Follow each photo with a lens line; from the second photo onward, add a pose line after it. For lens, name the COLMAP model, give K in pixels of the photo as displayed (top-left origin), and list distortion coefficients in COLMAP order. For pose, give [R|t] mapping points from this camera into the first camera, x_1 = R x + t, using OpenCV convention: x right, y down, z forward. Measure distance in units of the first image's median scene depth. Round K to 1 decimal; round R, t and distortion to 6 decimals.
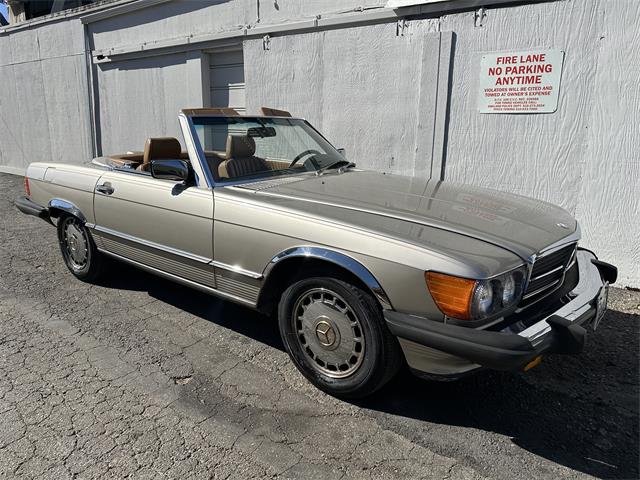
lens RADIAL K [[457.6, 0, 321.0], [0, 457.6, 236.7], [0, 0, 1]] dist [0.048394, -0.065721]
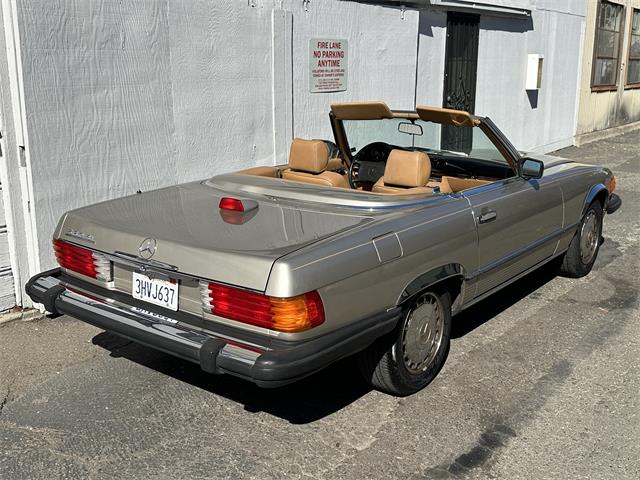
lens RADIAL K [[716.6, 0, 323.9], [0, 716.6, 239.6], [0, 0, 1]] dist [0.080959, 0.000000]
pose [[-0.020716, -0.252964, 0.967254, -1.410817], [0.238241, 0.938343, 0.250506, -0.374797], [-0.970985, 0.235629, 0.040828, 1.031091]]
